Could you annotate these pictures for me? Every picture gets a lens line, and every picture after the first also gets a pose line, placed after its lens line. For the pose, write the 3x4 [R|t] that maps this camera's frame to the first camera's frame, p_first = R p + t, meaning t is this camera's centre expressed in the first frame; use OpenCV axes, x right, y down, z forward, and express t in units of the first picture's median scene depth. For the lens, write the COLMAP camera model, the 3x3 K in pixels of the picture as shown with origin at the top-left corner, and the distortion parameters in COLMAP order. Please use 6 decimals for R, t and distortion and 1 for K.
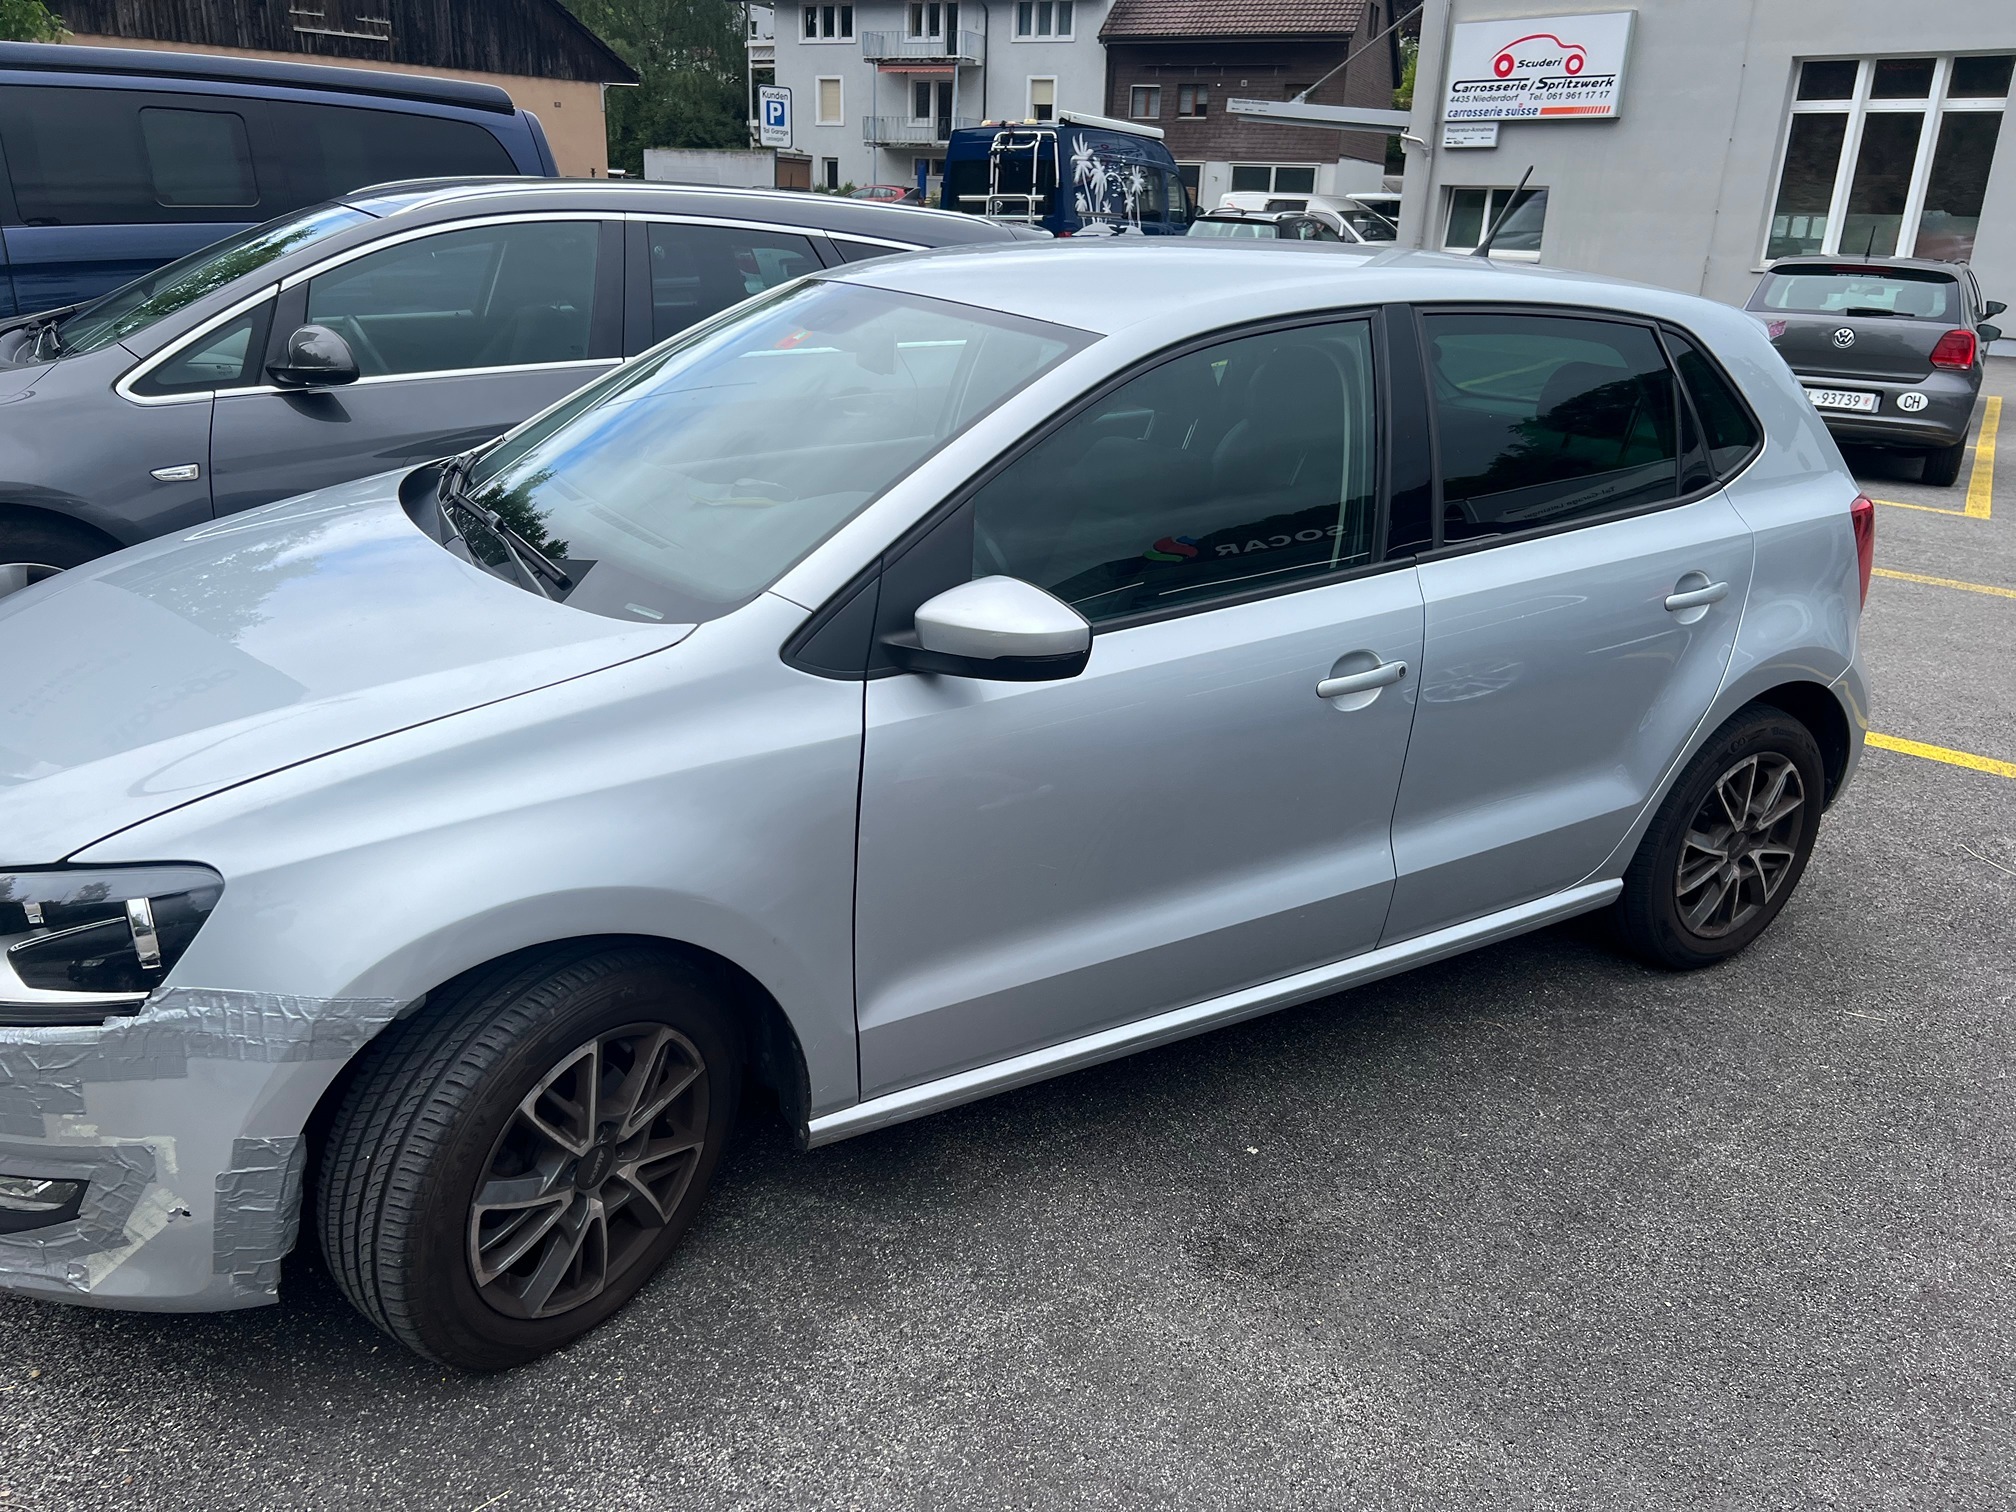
lens RADIAL K [[1509.5, 0, 909.3], [0, 1509.5, 760.8], [0, 0, 1]] dist [0.004742, -0.000912]
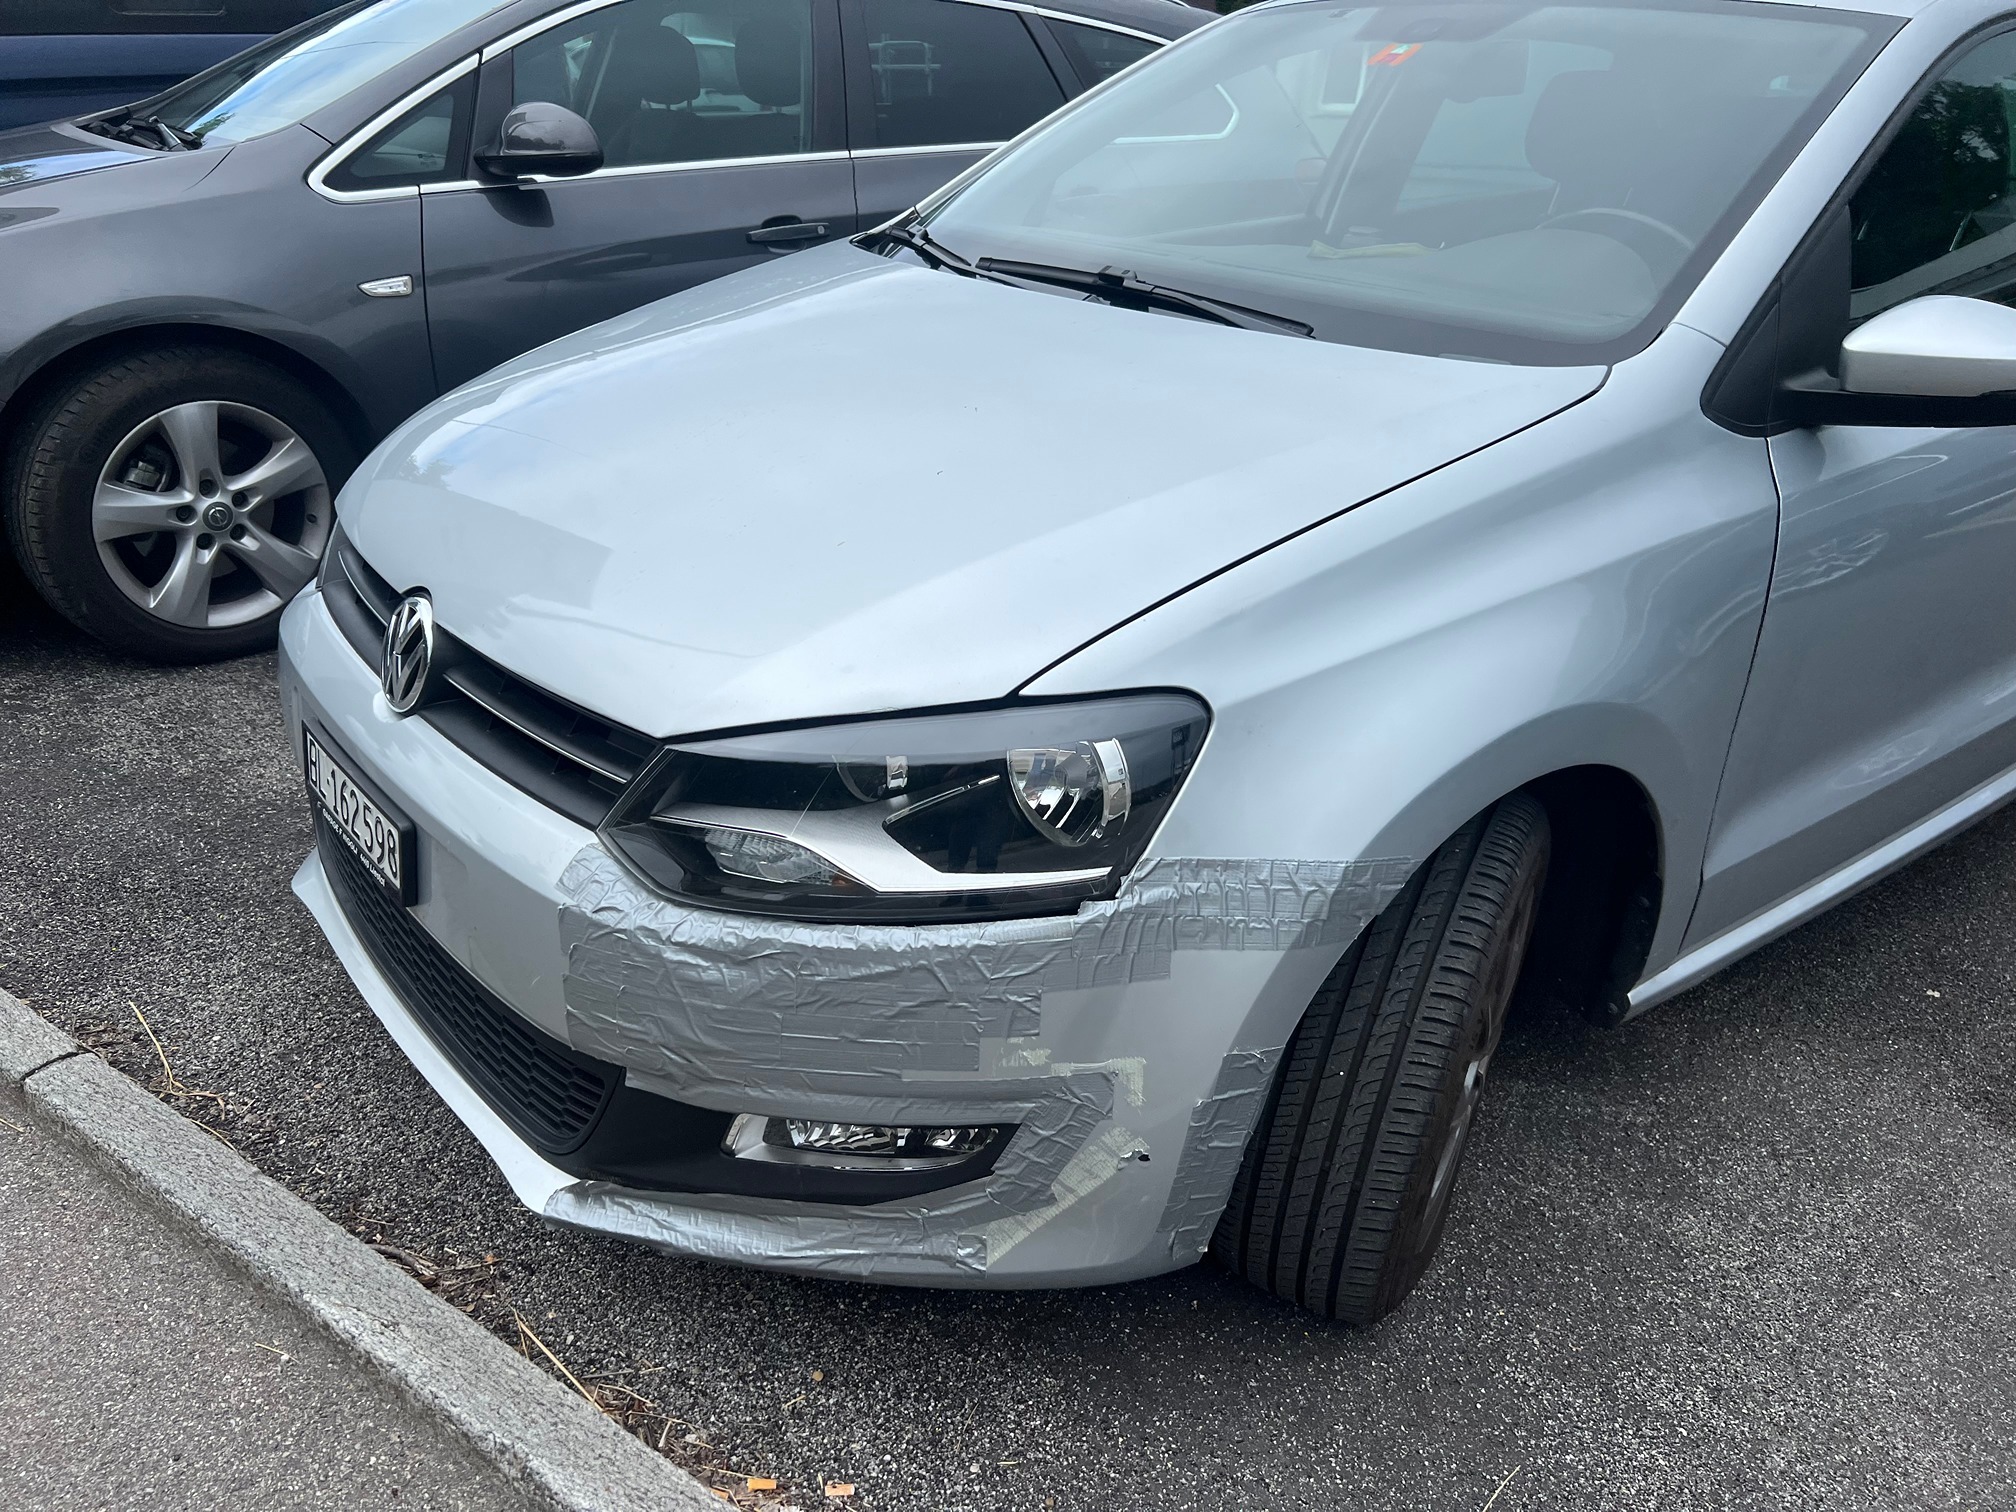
lens RADIAL K [[1554.9, 0, 1004.6], [0, 1554.9, 747.7], [0, 0, 1]] dist [0.028318, -0.036360]
pose [[0.992649, -0.054973, 0.107826, -0.528108], [0.047509, 0.996372, 0.070609, 0.031916], [-0.111316, -0.064967, 0.991659, 0.212774]]
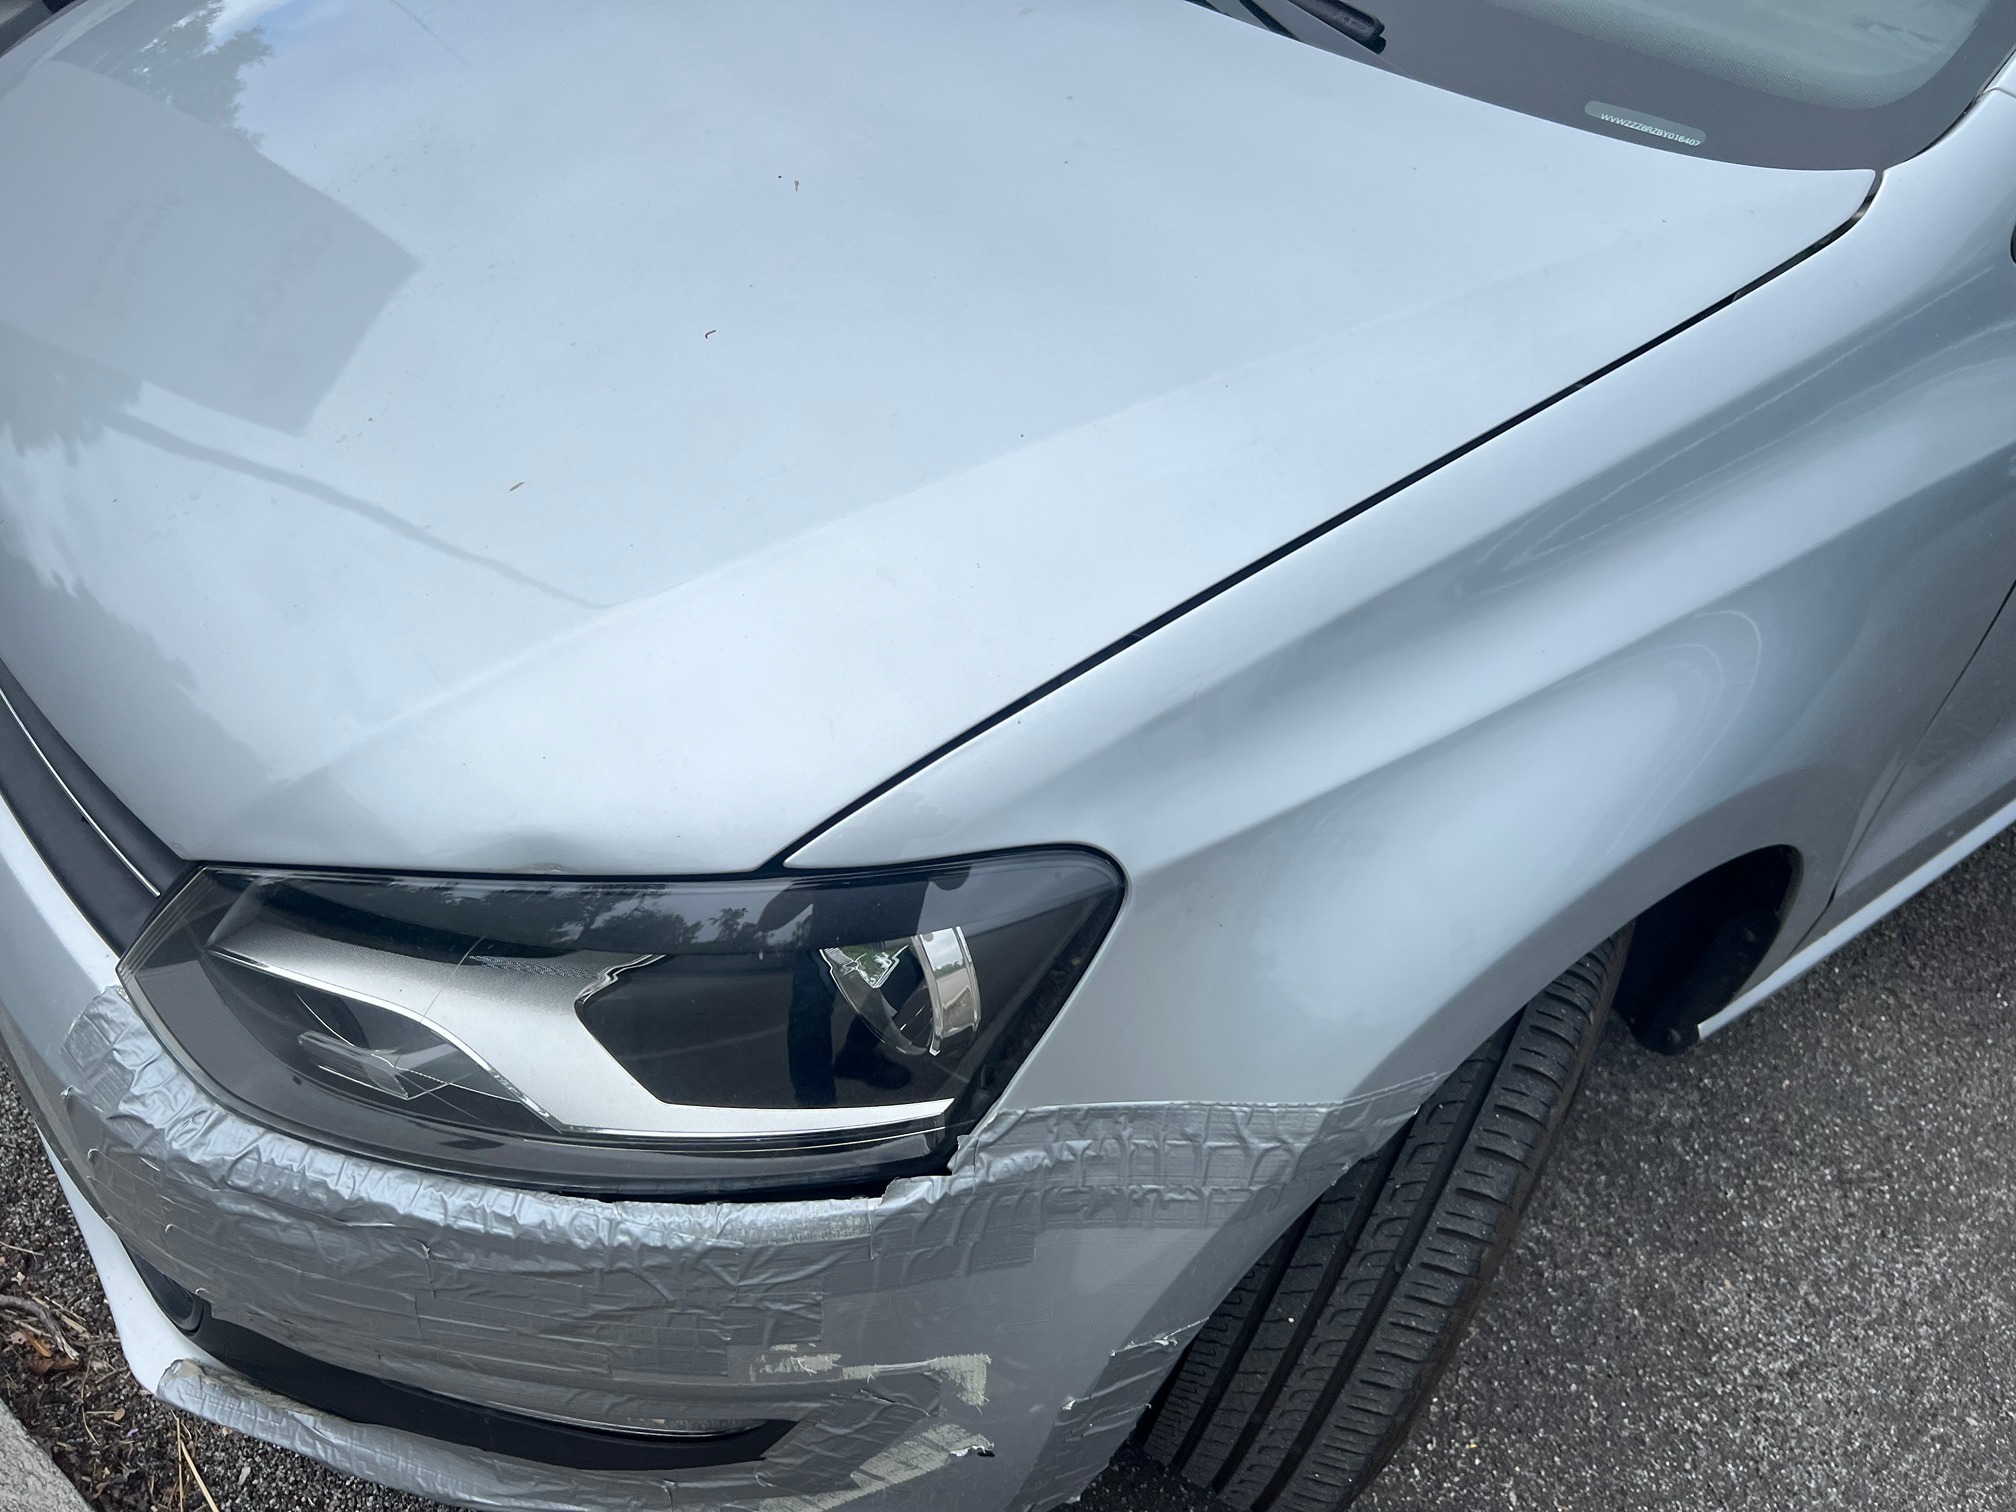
lens RADIAL K [[1595.0, 0, 1006.5], [0, 1595.0, 801.0], [0, 0, 1]] dist [0.050677, -0.073039]
pose [[0.994353, -0.035597, 0.099971, -0.441173], [-0.003612, 0.930161, 0.367135, -0.089926], [-0.106058, -0.365423, 0.924780, 0.491640]]
